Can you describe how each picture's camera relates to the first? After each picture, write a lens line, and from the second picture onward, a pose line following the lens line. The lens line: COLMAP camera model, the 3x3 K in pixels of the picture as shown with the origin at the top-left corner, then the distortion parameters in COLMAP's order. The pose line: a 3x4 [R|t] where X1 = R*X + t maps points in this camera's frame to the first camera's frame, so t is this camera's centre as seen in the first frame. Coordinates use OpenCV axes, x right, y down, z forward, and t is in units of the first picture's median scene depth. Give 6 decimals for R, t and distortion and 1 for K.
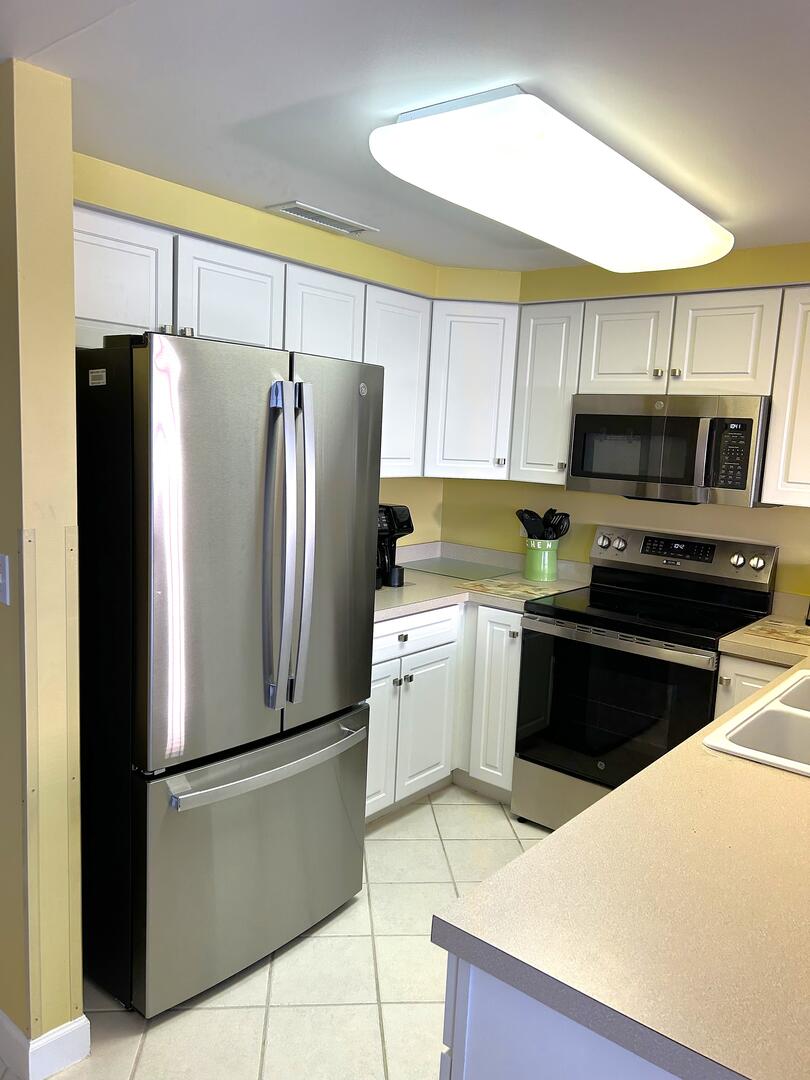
lens RADIAL K [[823.7, 0, 409.3], [0, 823.7, 545.1], [0, 0, 1]] dist [0.040896, -0.048183]
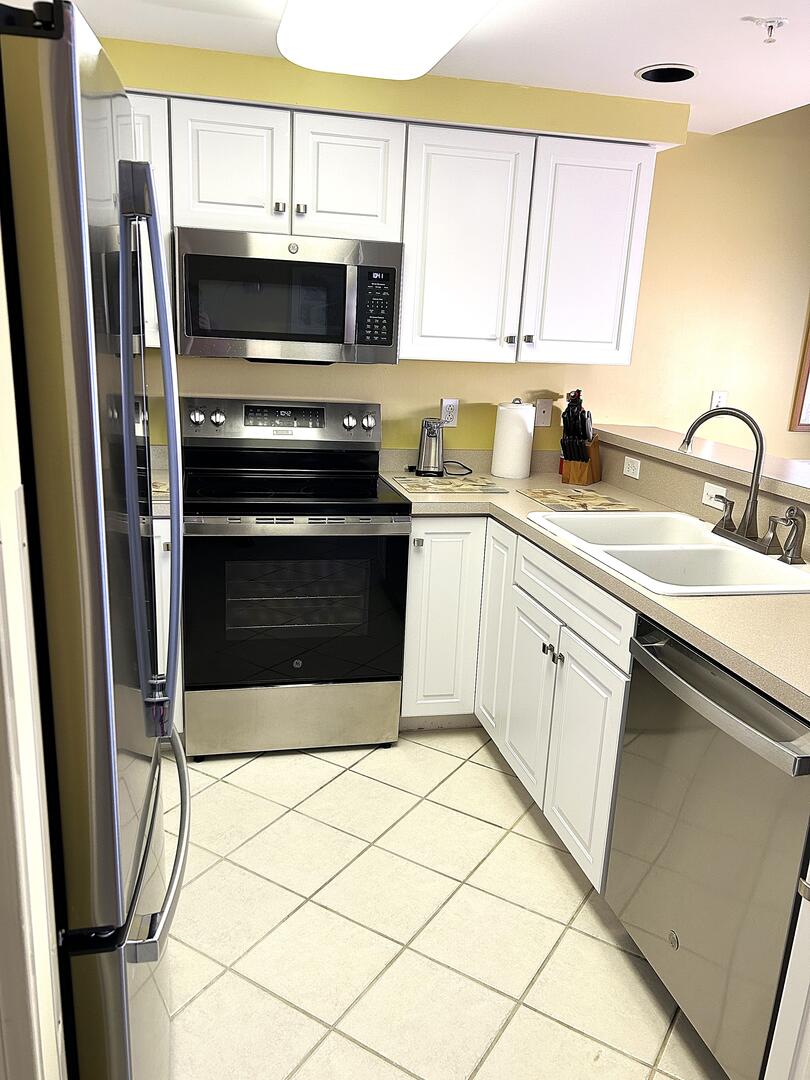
lens RADIAL K [[823.7, 0, 392.4], [0, 823.7, 566.5], [0, 0, 1]] dist [0.040896, -0.048183]
pose [[0.611260, -0.236856, 0.755156, -0.342852], [0.094687, 0.969200, 0.227347, -0.032077], [-0.785745, -0.067464, 0.614860, 0.348331]]
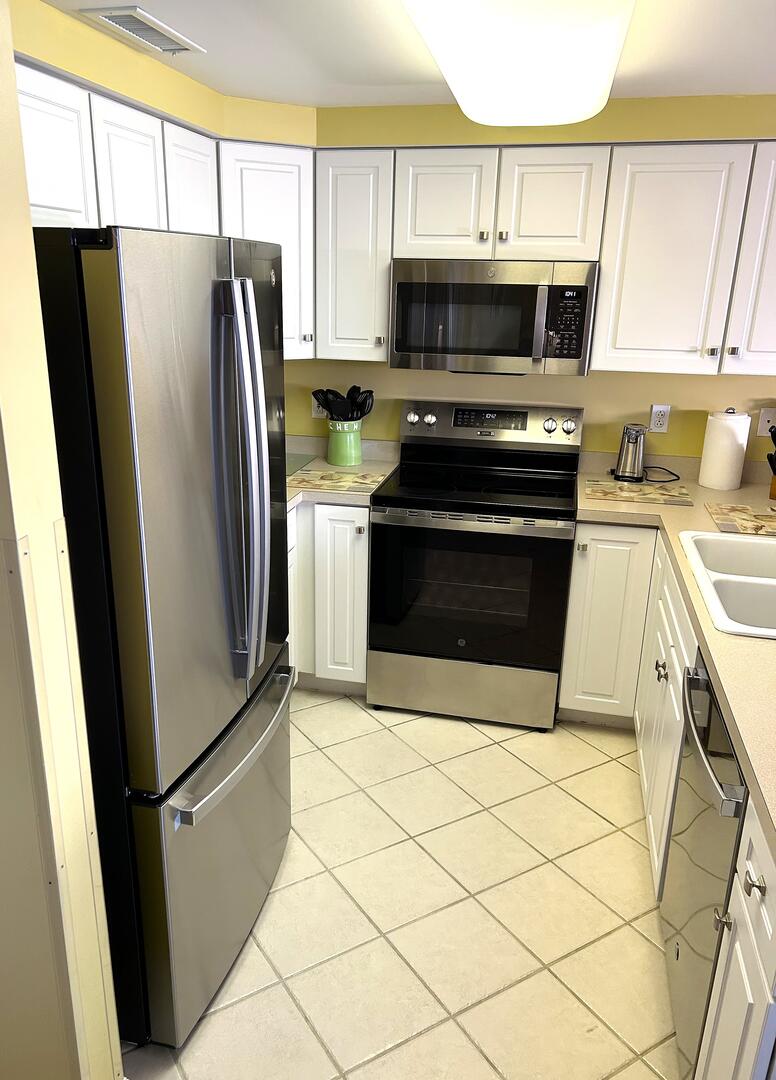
lens RADIAL K [[840.0, 0, 365.8], [0, 840.0, 567.7], [0, 0, 1]] dist [0.035012, -0.049284]
pose [[0.895938, -0.178525, 0.406723, -0.267689], [0.087653, 0.968728, 0.232125, -0.073137], [-0.435444, -0.172319, 0.883569, 0.137679]]
